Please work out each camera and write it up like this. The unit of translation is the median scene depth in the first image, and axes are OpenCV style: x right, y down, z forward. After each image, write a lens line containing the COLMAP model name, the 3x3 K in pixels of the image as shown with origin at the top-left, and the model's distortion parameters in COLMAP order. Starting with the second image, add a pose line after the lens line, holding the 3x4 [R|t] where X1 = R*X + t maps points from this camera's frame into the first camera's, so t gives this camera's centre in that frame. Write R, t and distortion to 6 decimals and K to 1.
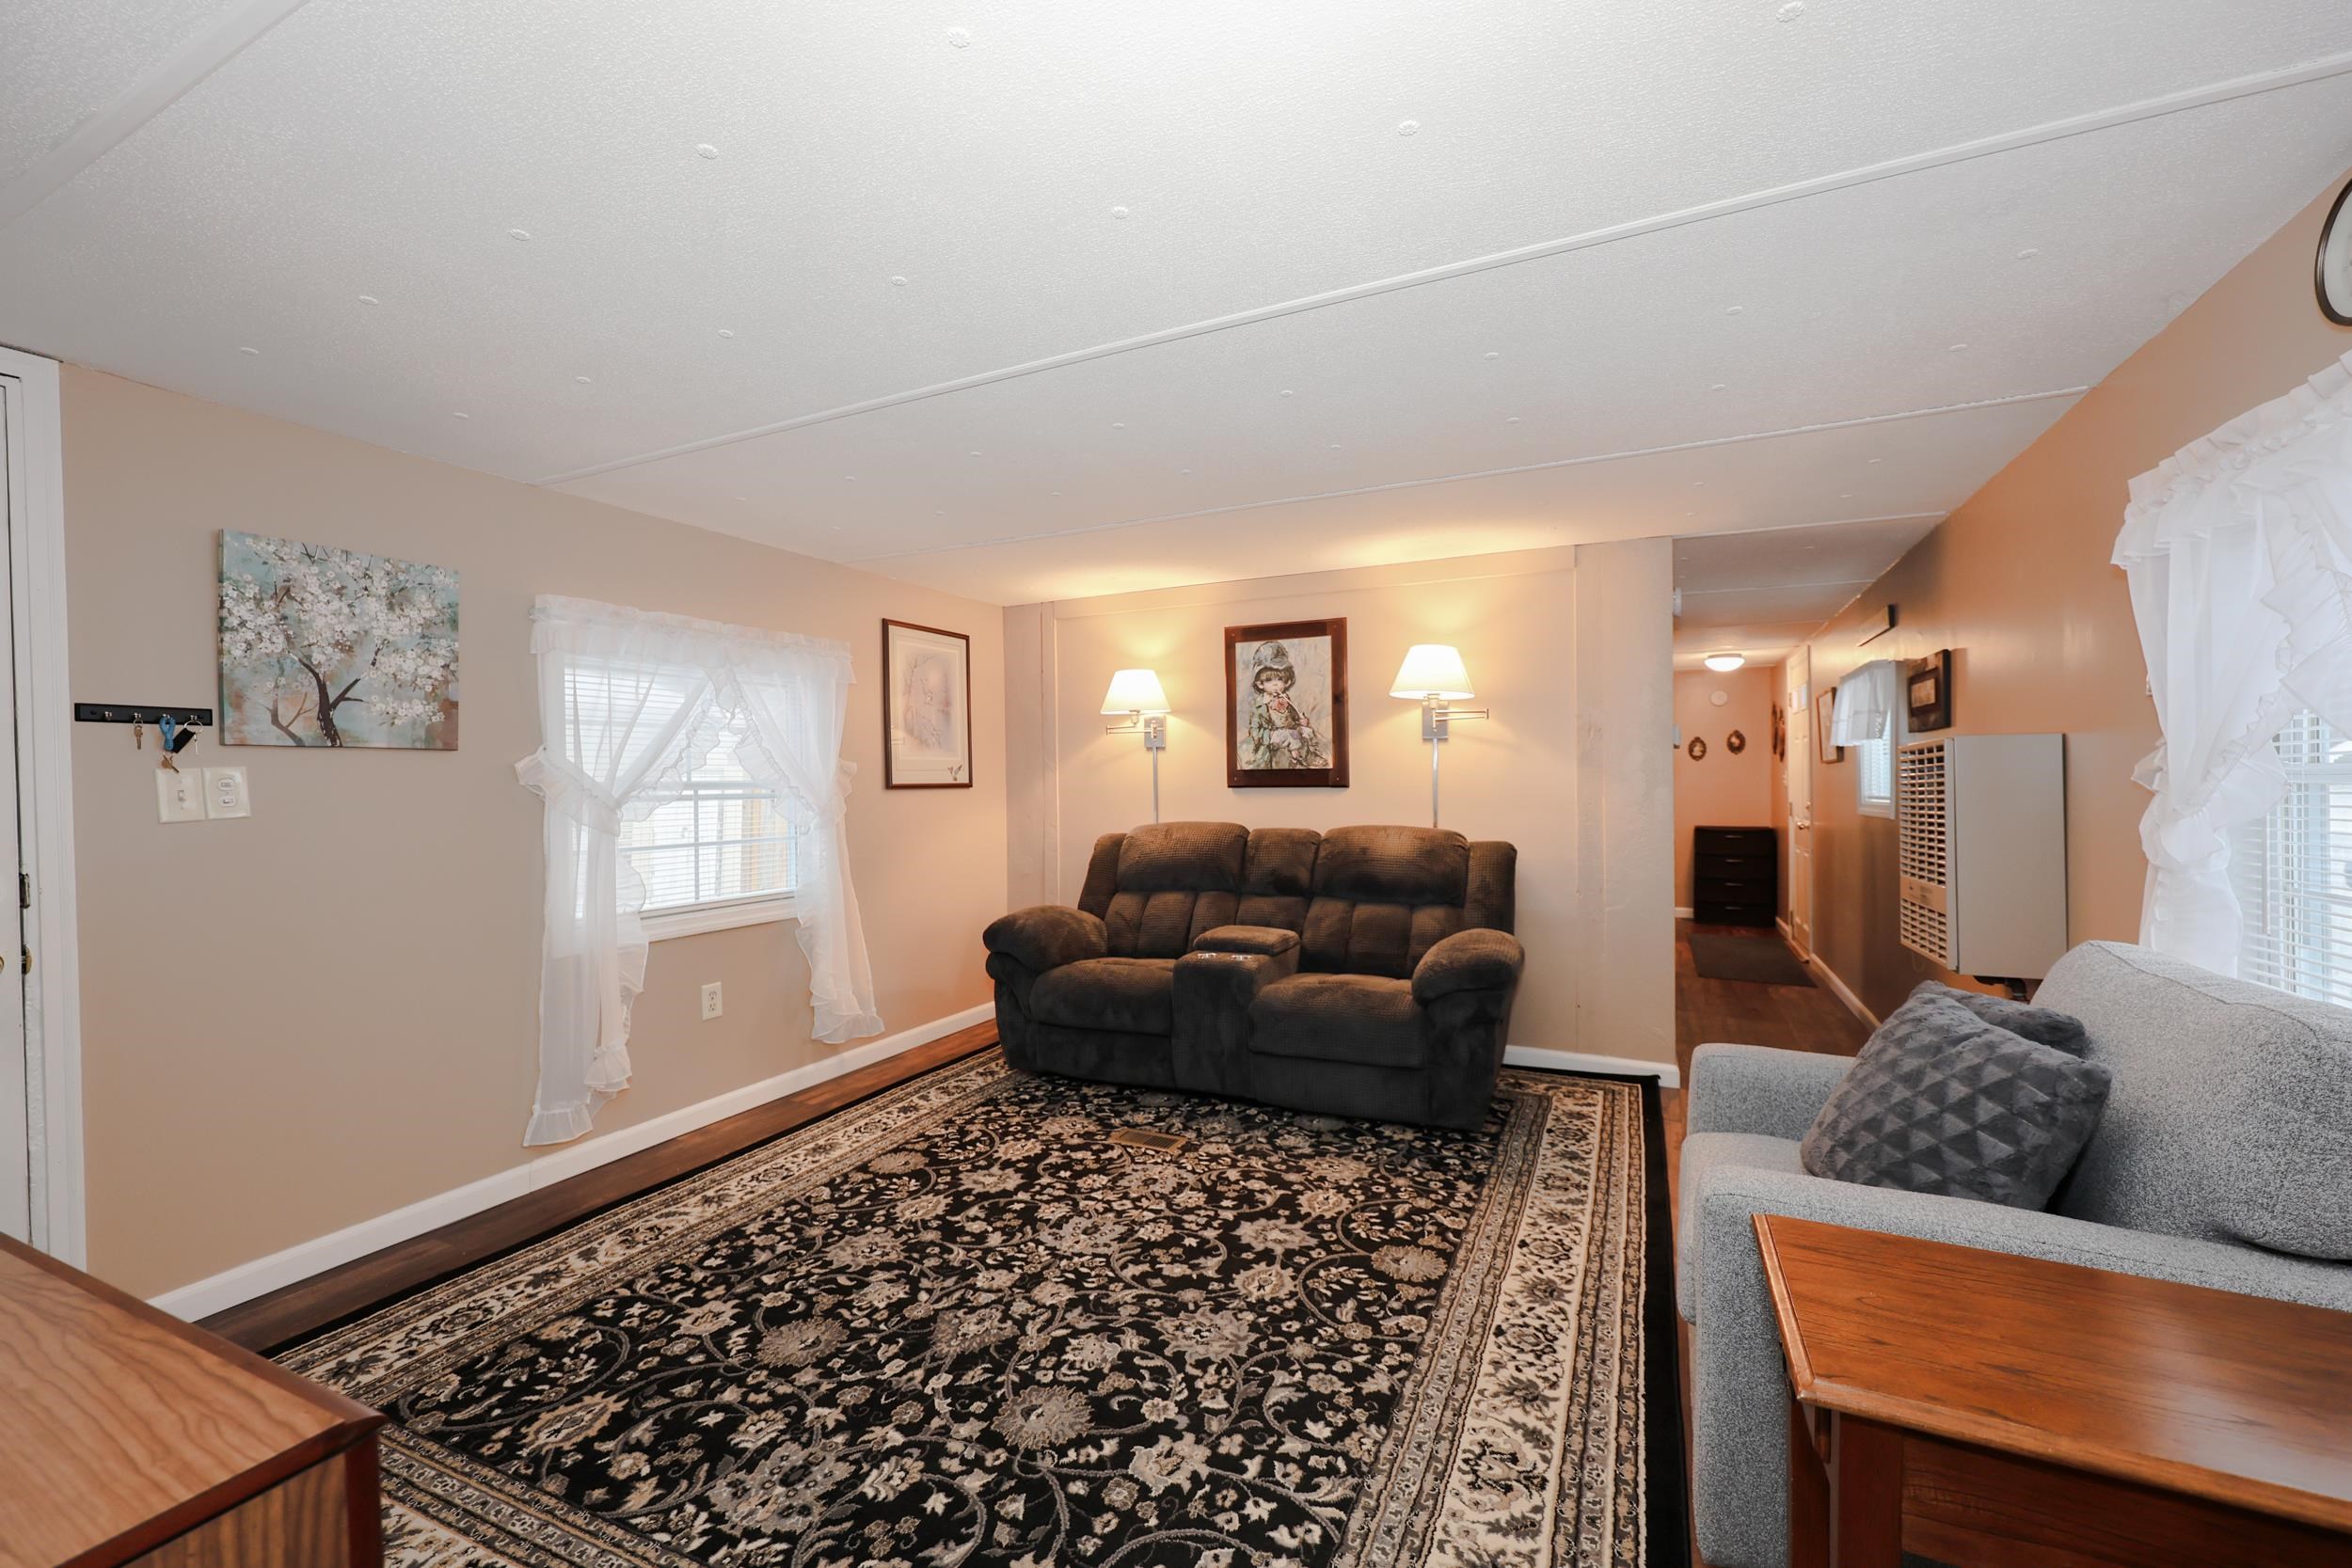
lens RADIAL K [[981.9, 0, 1162.1], [0, 981.9, 791.4], [0, 0, 1]] dist [-0.000807, -0.000489]
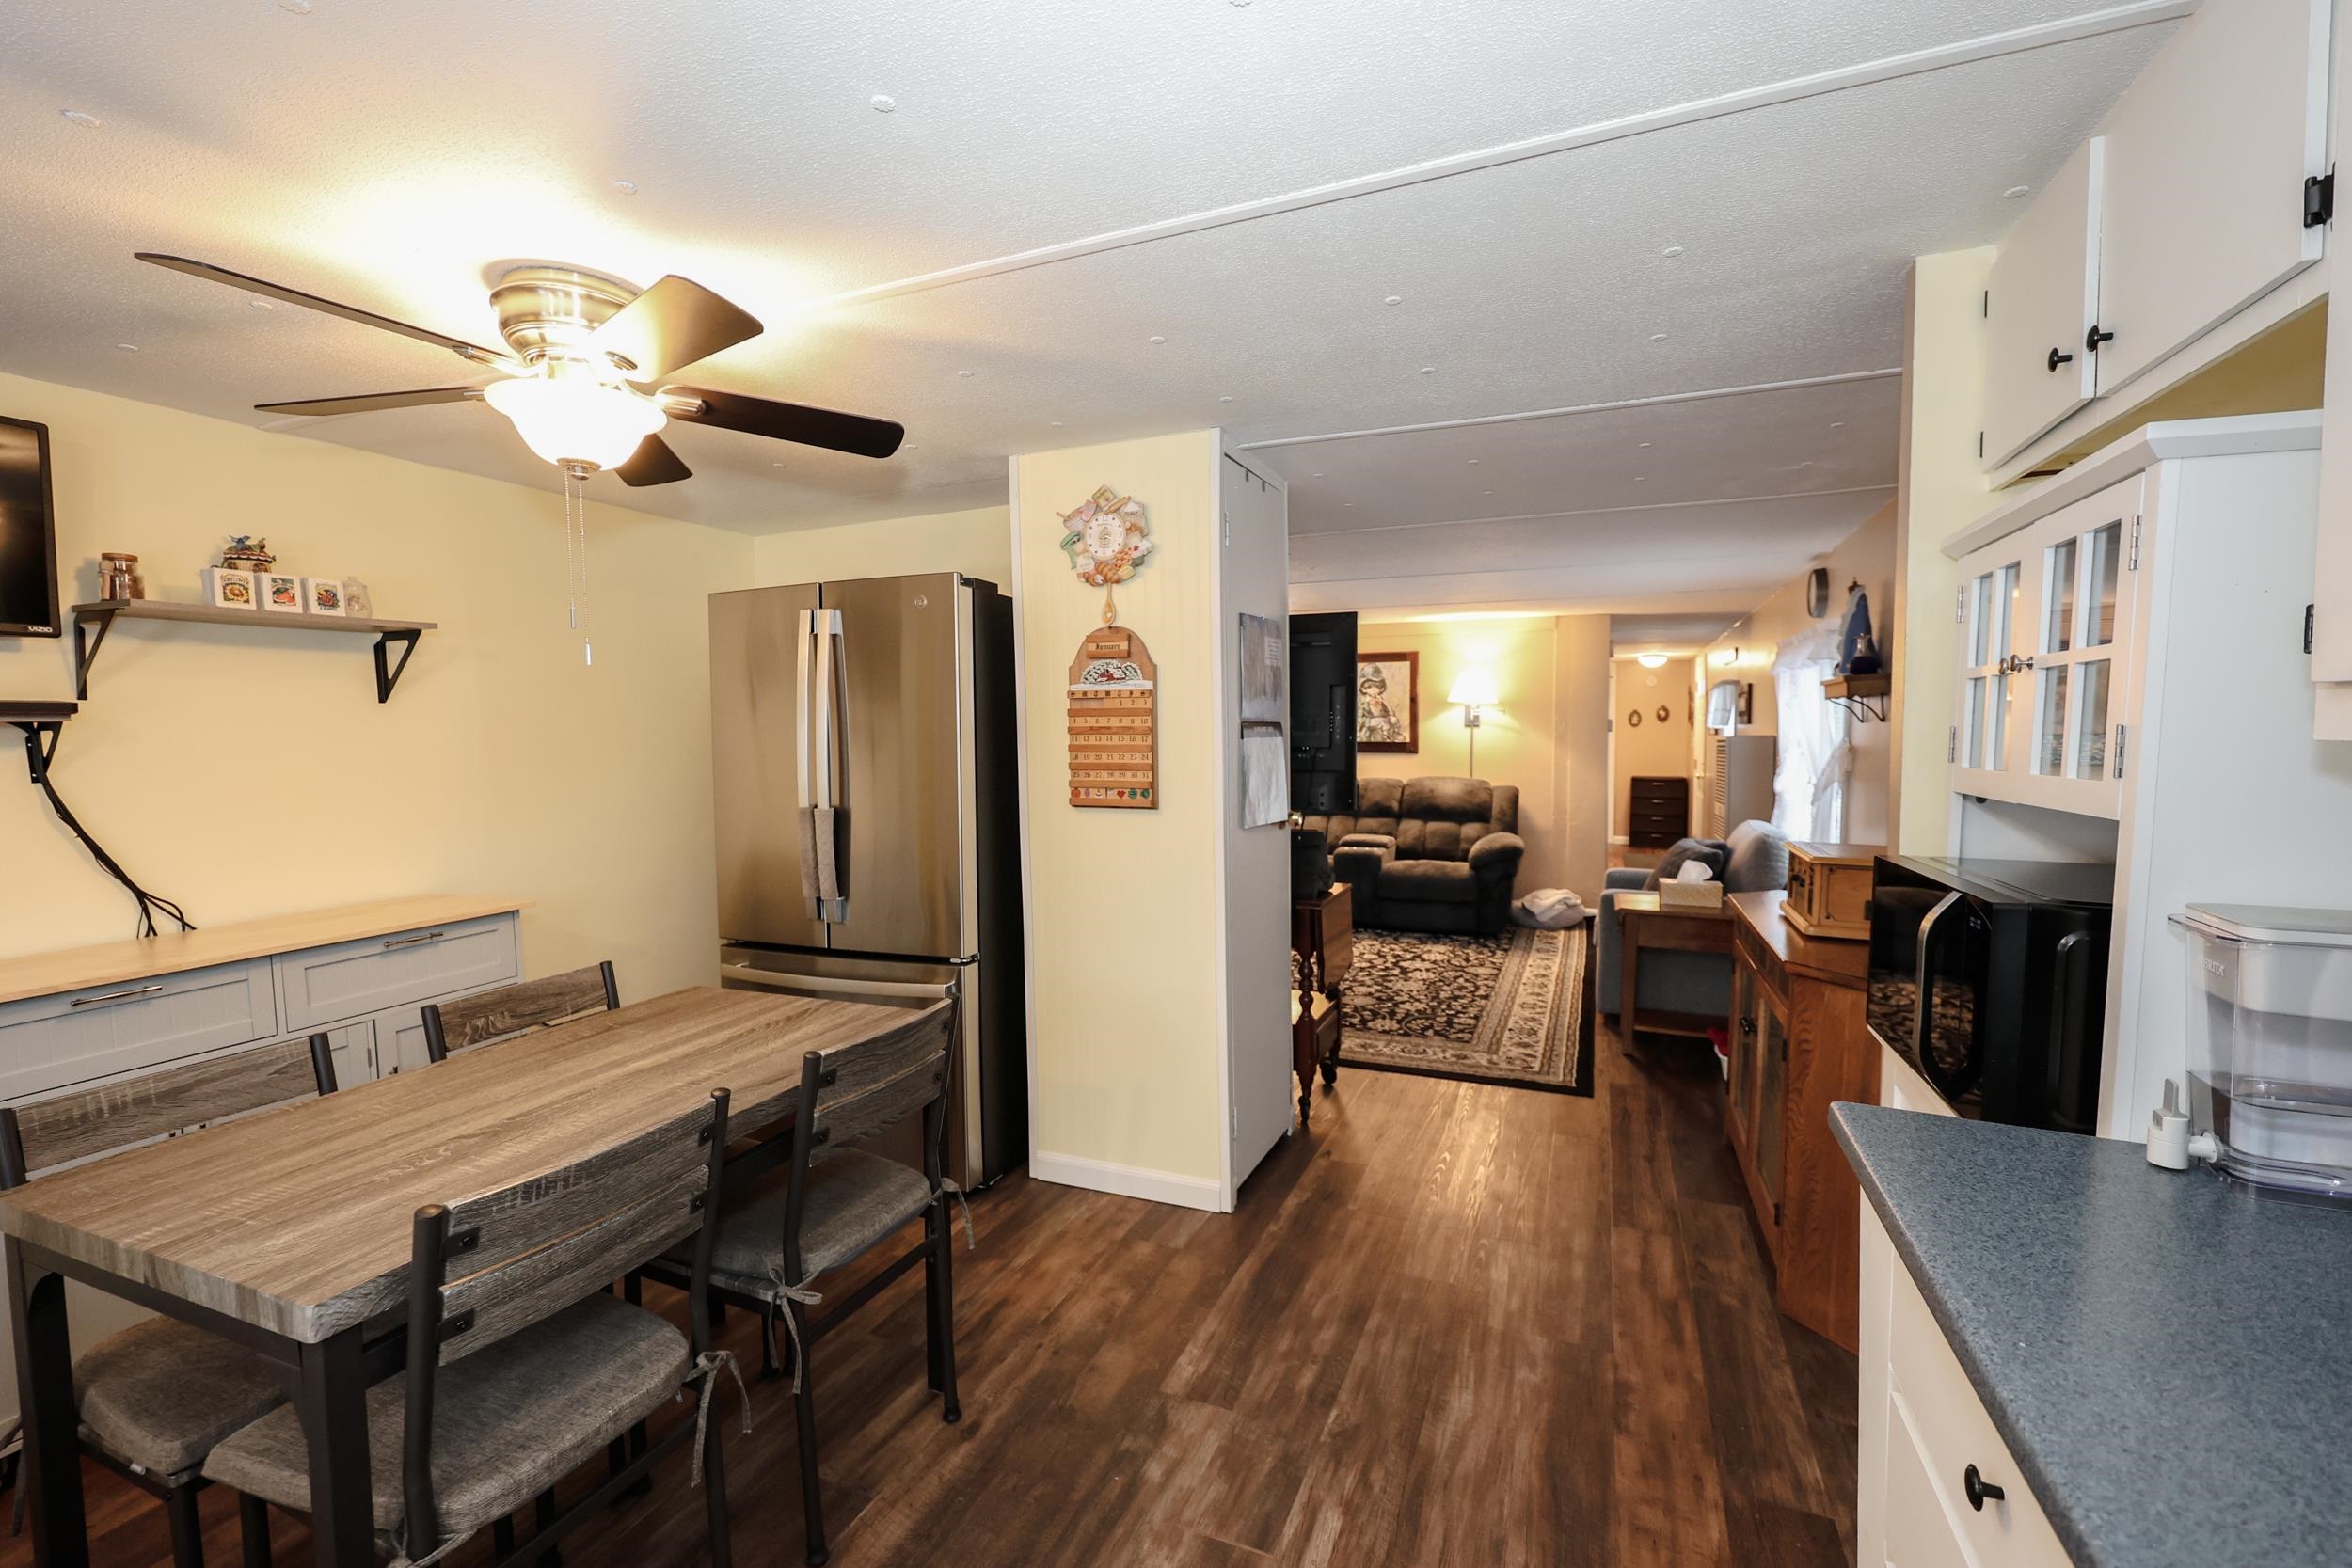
lens RADIAL K [[1019.6, 0, 1169.5], [0, 1019.6, 790.5], [0, 0, 1]] dist [0.002228, 0.000200]
pose [[0.998339, 0.003782, 0.057493, -0.641673], [-0.006634, 0.998752, 0.049499, -0.047479], [-0.057234, -0.049798, 0.997118, -1.363501]]
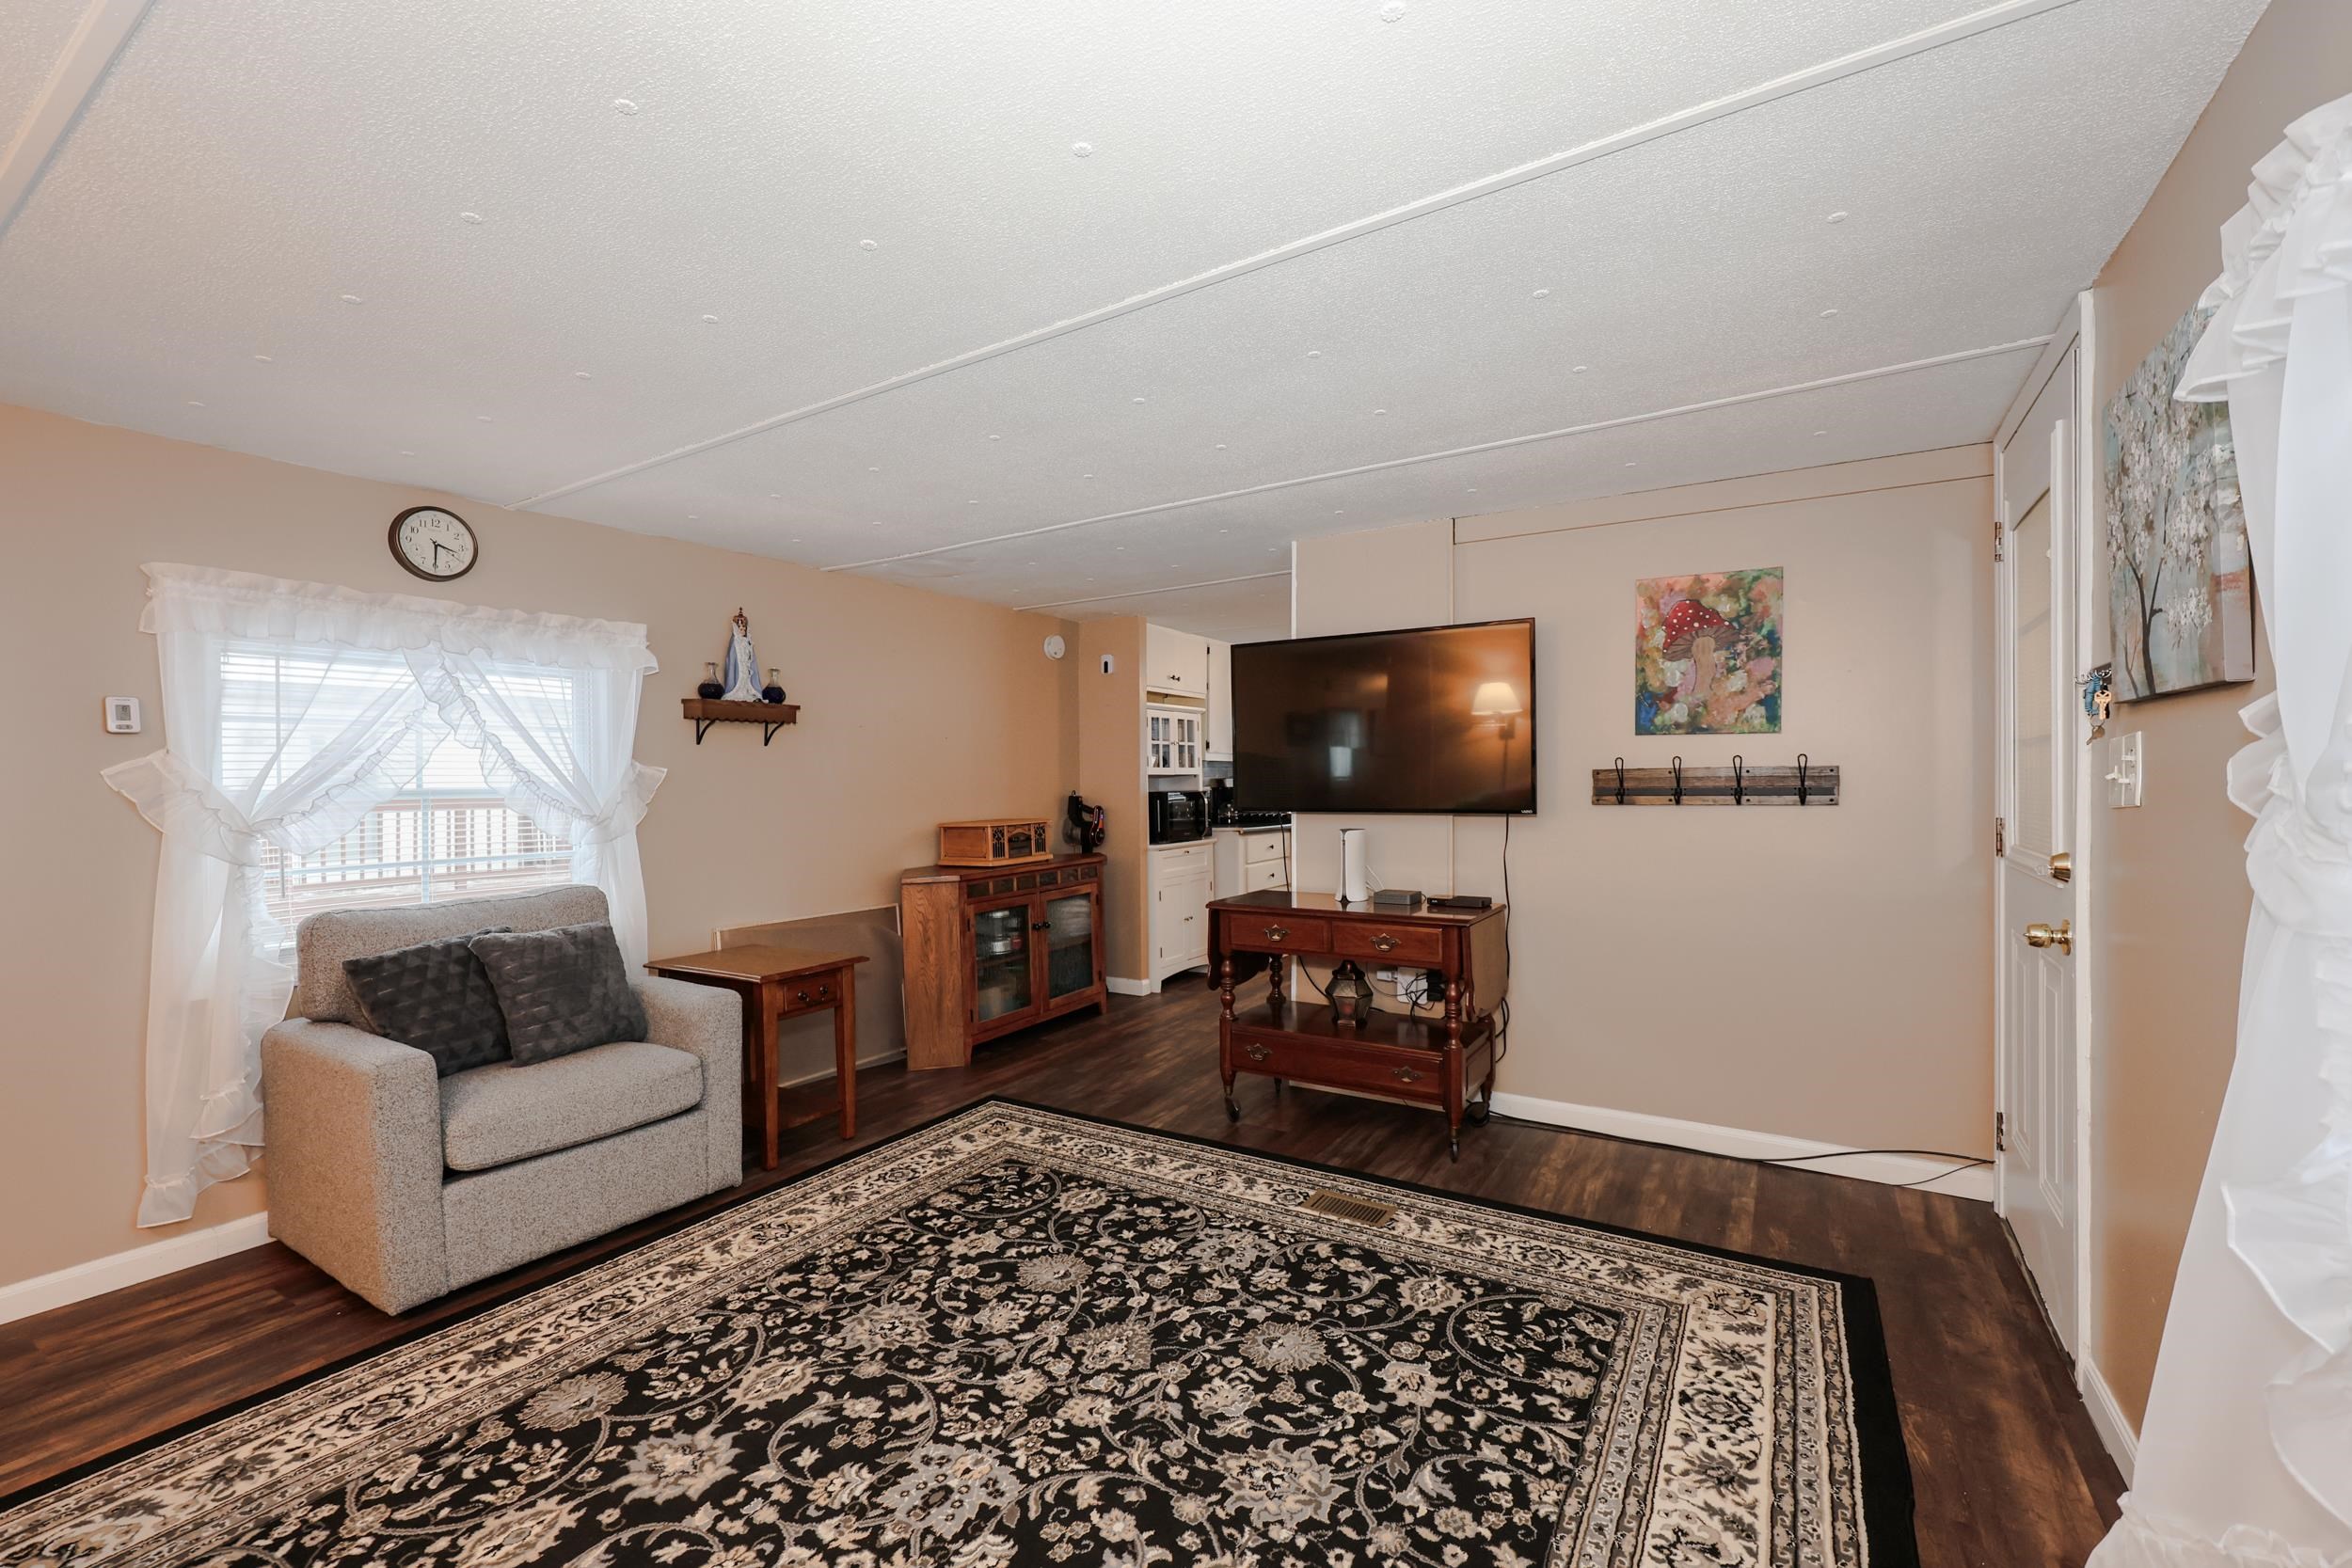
lens RADIAL K [[981.9, 0, 1162.1], [0, 981.9, 791.4], [0, 0, 1]] dist [-0.000807, -0.000489]
pose [[-0.994154, 0.025141, 0.105005, -0.338570], [0.027144, 0.999475, 0.017687, -0.015410], [-0.104505, 0.020434, -0.994314, 1.844924]]
